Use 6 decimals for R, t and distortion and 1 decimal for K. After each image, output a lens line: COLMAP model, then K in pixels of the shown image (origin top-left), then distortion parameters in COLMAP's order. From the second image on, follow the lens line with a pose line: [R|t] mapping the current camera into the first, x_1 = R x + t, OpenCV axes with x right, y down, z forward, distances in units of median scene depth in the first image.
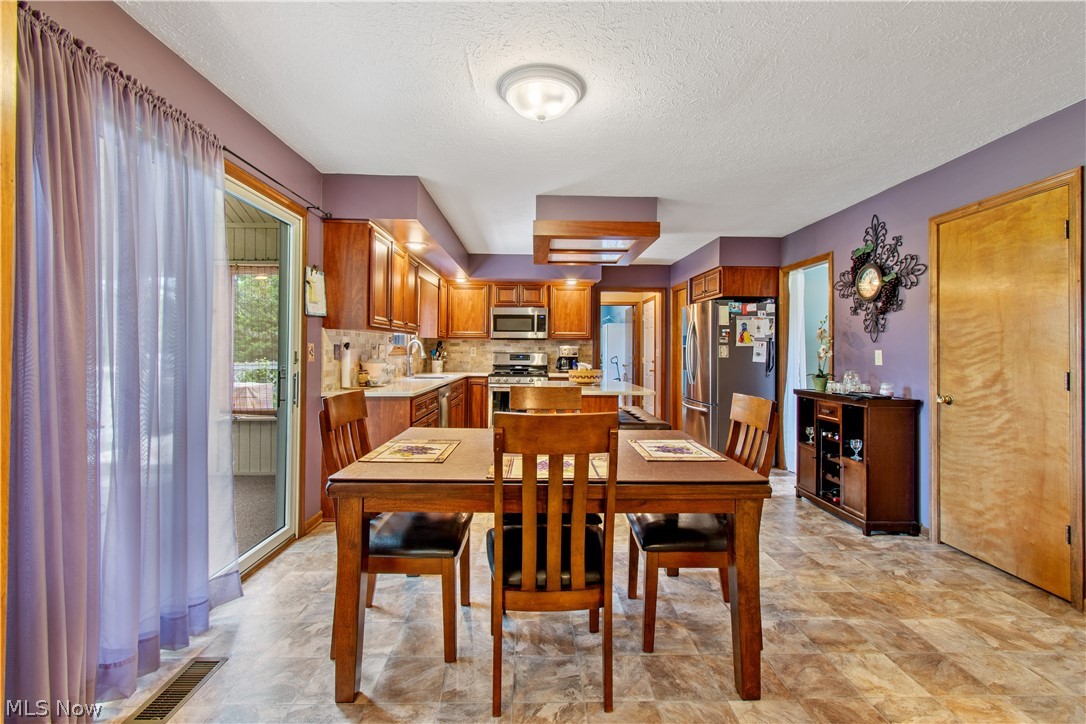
lens RADIAL K [[485.6, 0, 543.9], [0, 485.6, 357.2], [0, 0, 1]] dist [-0.002719, 0.000039]
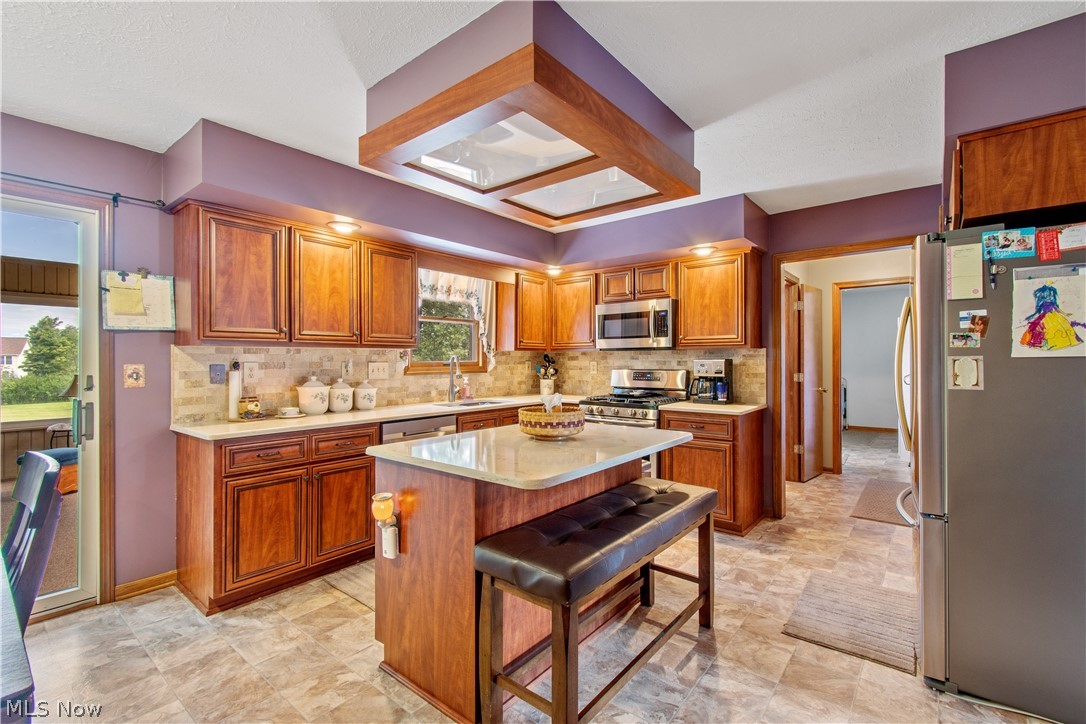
lens RADIAL K [[485.6, 0, 542.8], [0, 485.6, 360.9], [0, 0, 1]] dist [-0.002719, 0.000039]
pose [[0.761428, -0.007517, -0.648206, 0.285505], [-0.001969, 0.999901, -0.013908, -0.011808], [0.648247, 0.011866, 0.761338, 0.414415]]
